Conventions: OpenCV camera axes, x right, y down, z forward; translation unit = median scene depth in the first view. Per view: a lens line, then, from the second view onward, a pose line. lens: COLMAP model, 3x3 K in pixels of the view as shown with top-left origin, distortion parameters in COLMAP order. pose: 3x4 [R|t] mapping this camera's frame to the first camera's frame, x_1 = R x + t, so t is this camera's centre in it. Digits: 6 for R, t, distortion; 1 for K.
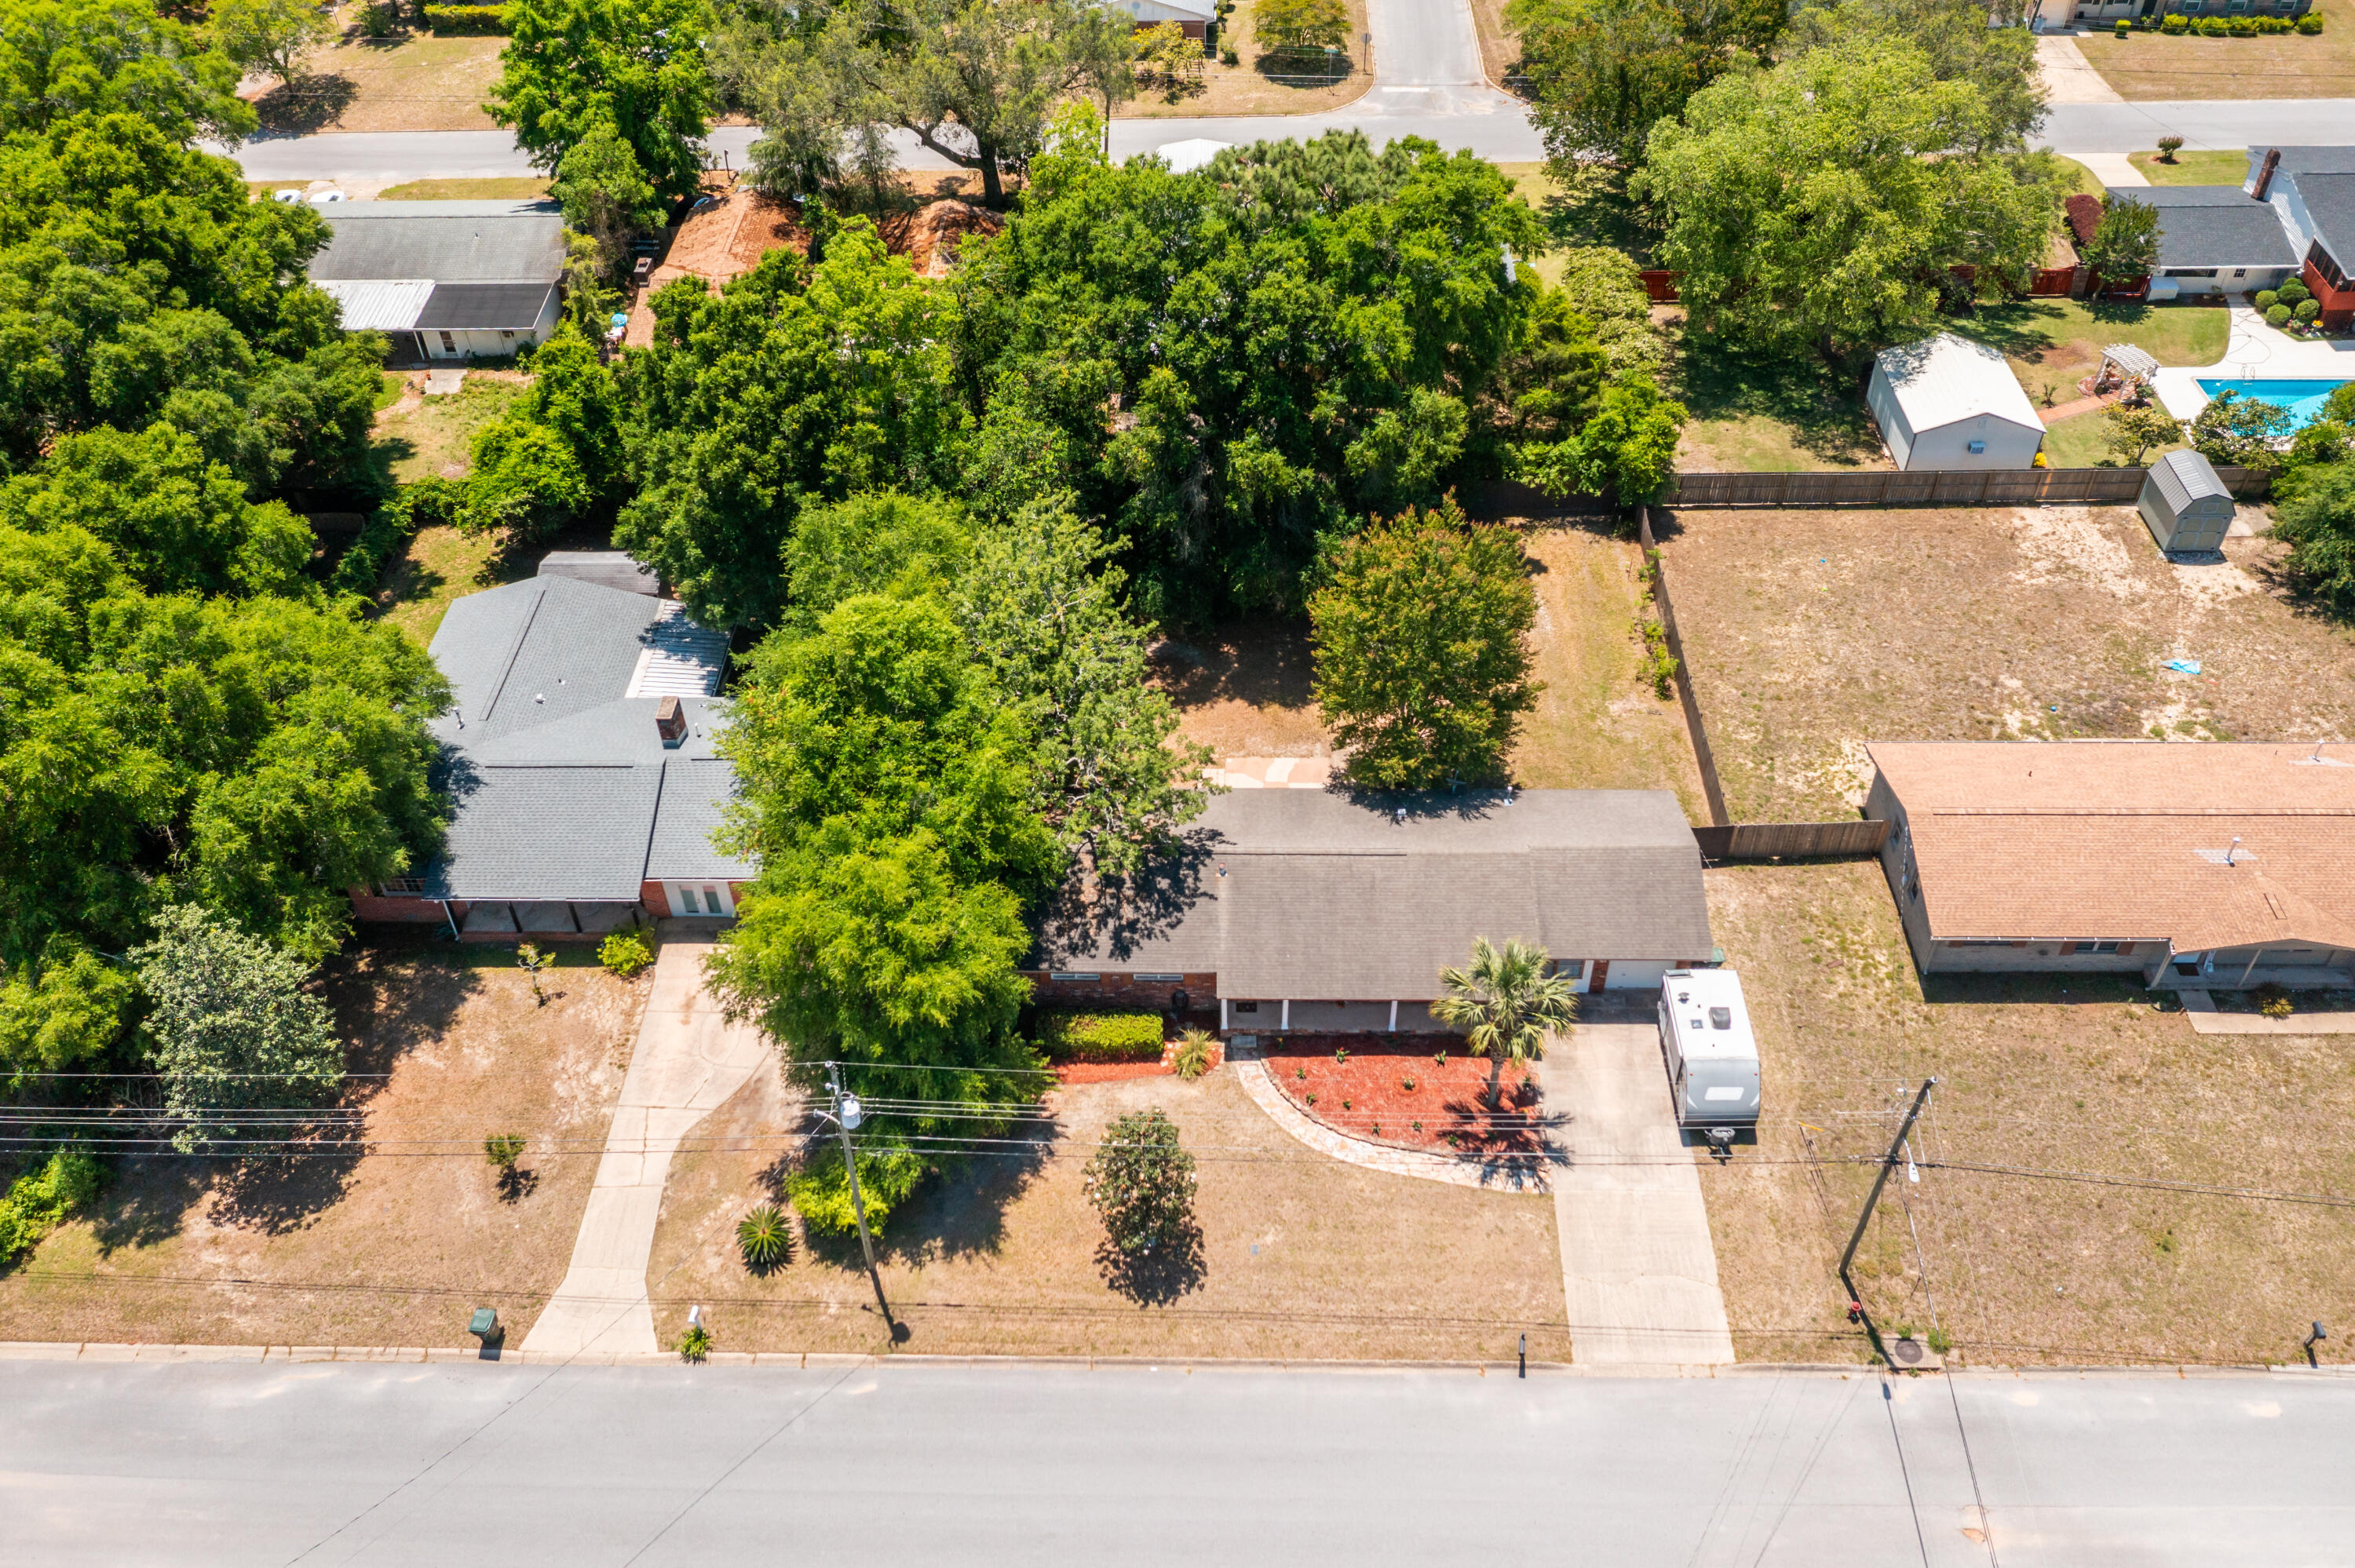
lens RADIAL K [[1849.6, 0, 1177.5], [0, 1849.6, 784.0], [0, 0, 1]] dist [-0.001115, -0.006443]
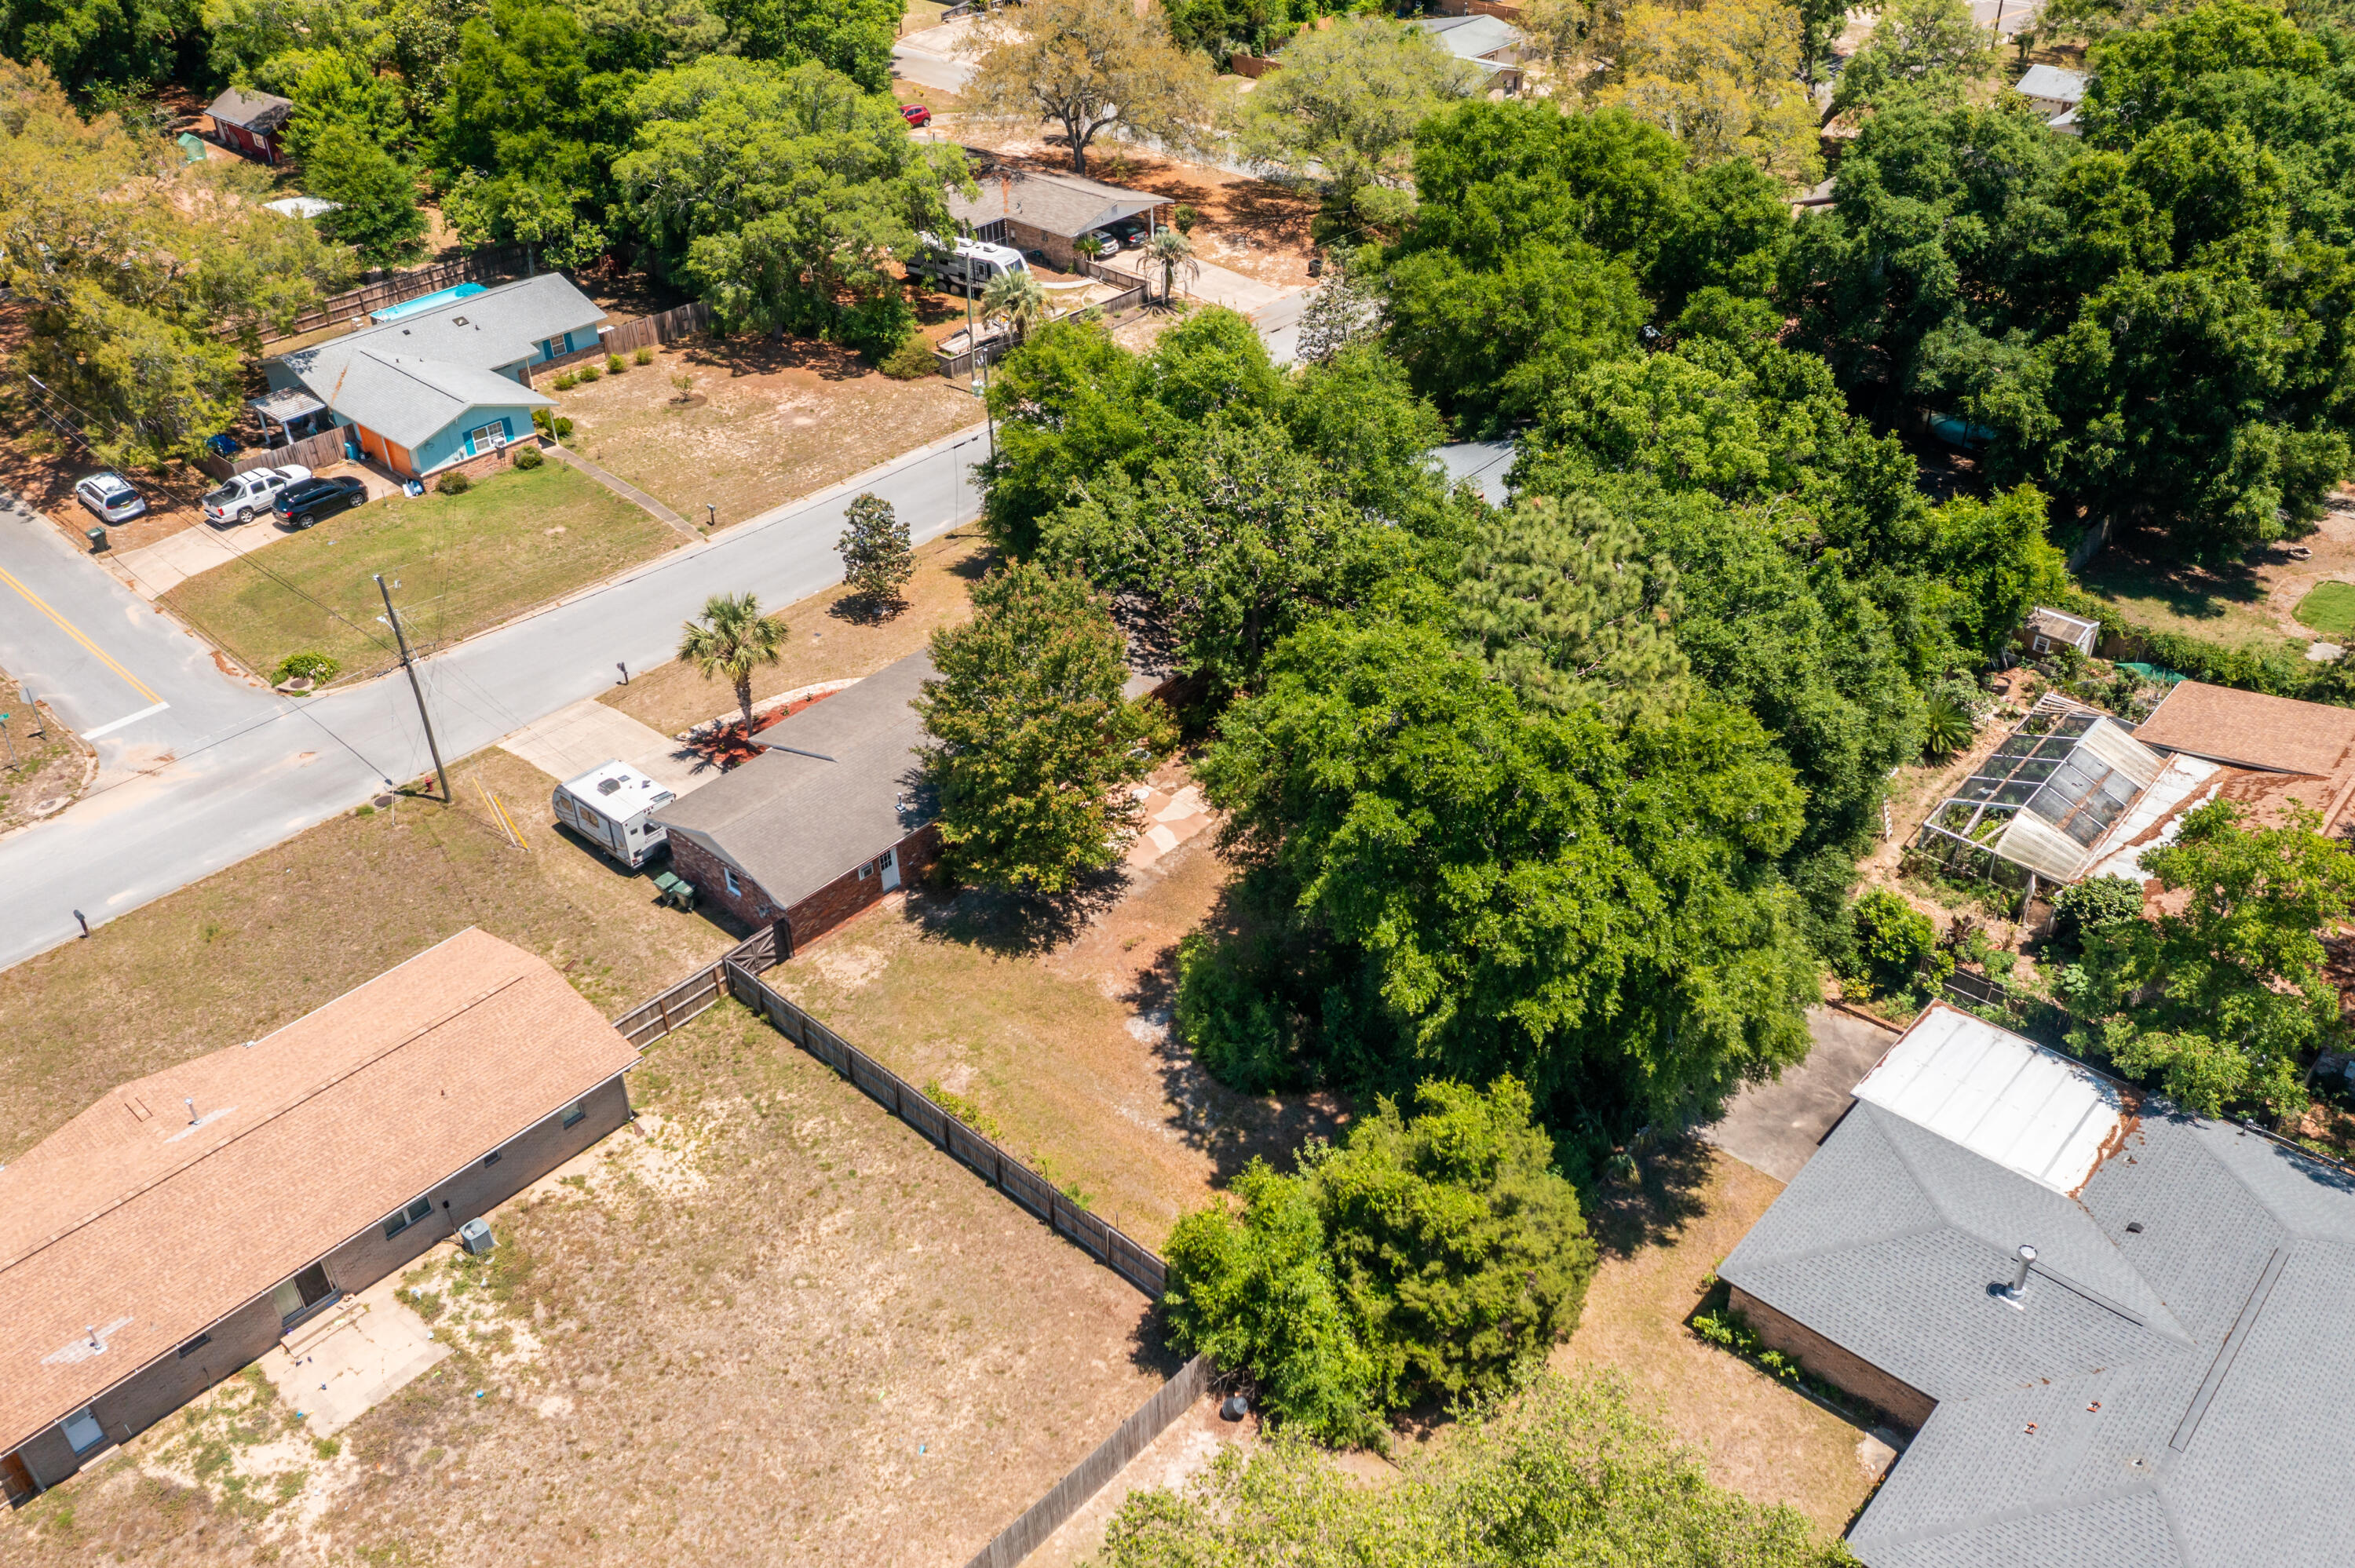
lens RADIAL K [[1926.3, 0, 1218.1], [0, 1926.3, 749.9], [0, 0, 1]] dist [-0.001754, 0.002794]
pose [[-0.634649, 0.457837, -0.622580, 0.788250], [-0.511054, 0.355665, 0.782513, -1.013941], [0.579693, 0.814793, 0.008257, 1.192406]]
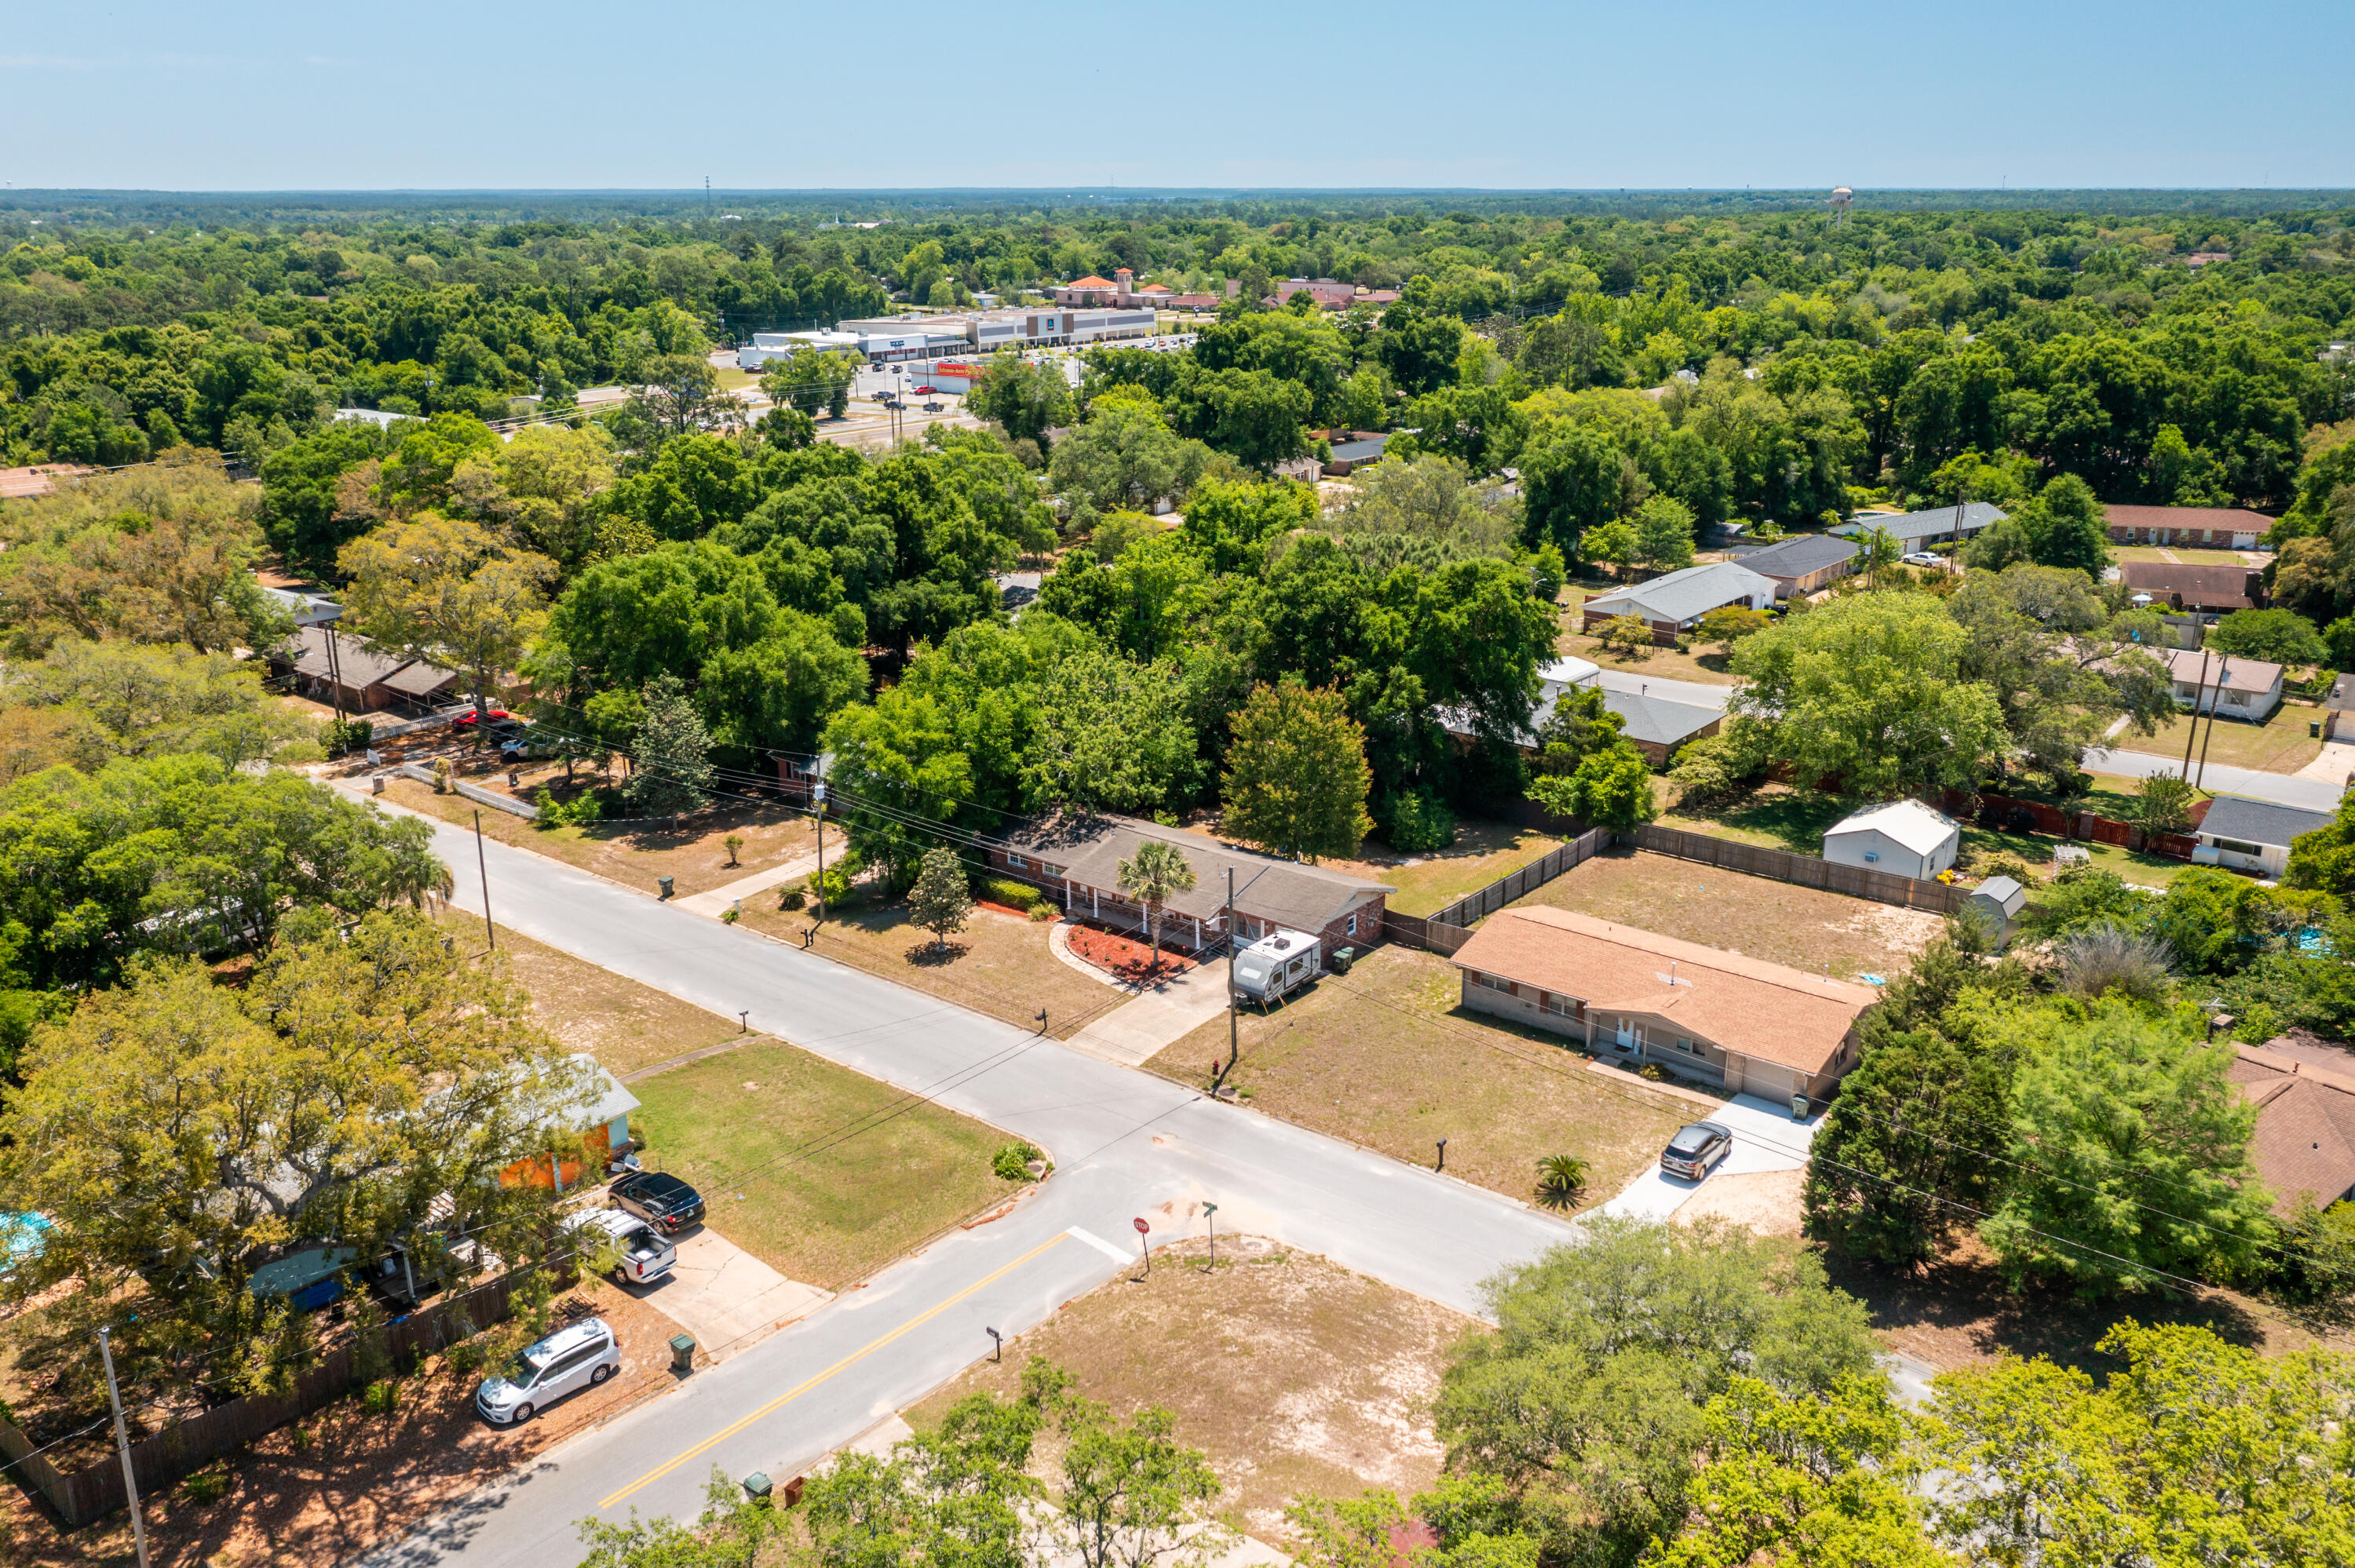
lens RADIAL K [[1849.6, 0, 1177.5], [0, 1849.6, 784.0], [0, 0, 1]] dist [-0.001115, -0.006443]
pose [[0.795856, 0.205525, -0.569537, 1.097896], [-0.427866, 0.856452, -0.288827, 0.505538], [0.428420, 0.473551, 0.769549, -0.324811]]
